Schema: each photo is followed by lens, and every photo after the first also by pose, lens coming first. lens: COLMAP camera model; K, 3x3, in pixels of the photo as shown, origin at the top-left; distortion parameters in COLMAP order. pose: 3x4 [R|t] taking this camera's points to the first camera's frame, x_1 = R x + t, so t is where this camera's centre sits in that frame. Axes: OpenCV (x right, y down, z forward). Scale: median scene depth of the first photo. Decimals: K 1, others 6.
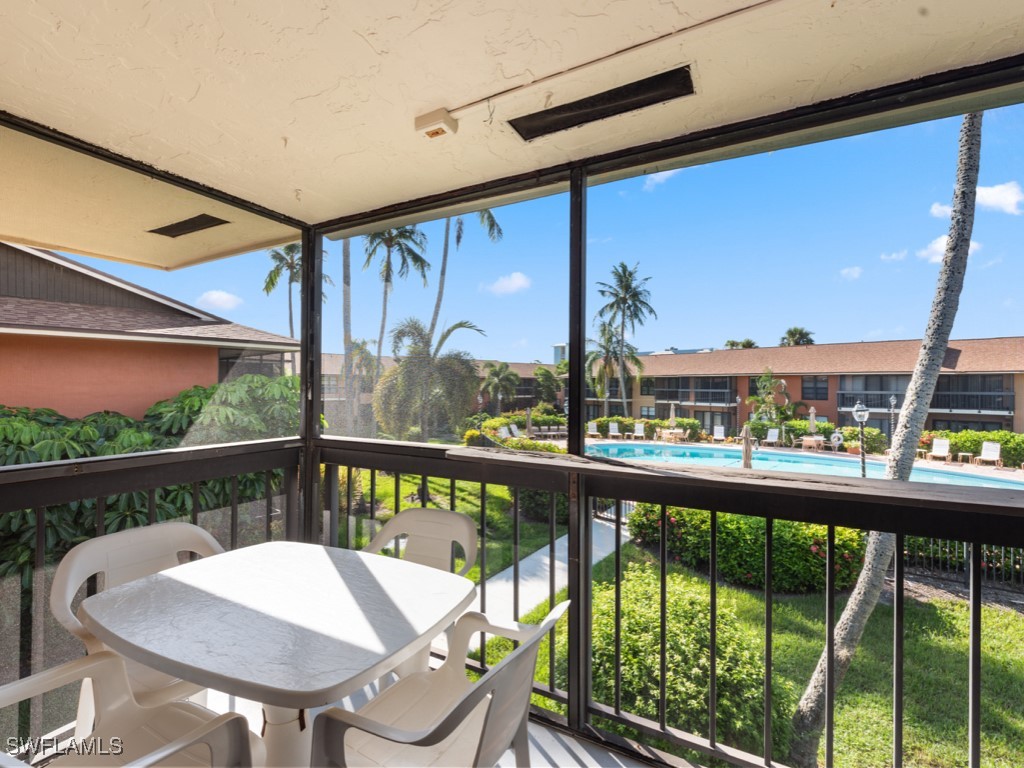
lens RADIAL K [[466.1, 0, 509.3], [0, 466.1, 386.4], [0, 0, 1]] dist [0.008142, 0.000004]
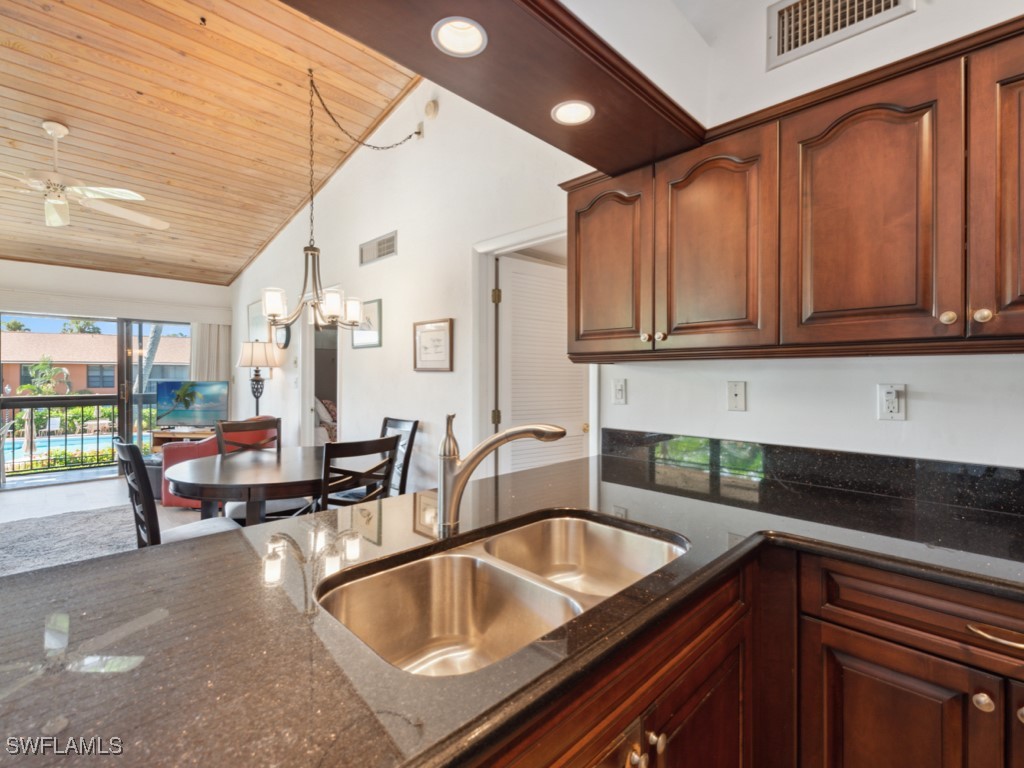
lens RADIAL K [[475.2, 0, 522.2], [0, 475.2, 375.4], [0, 0, 1]] dist [0.001182, -0.000530]
pose [[0.269914, -0.003884, 0.962877, -0.117661], [0.001596, 0.999992, 0.003587, -0.001103], [-0.962883, 0.000568, 0.269918, -0.195823]]
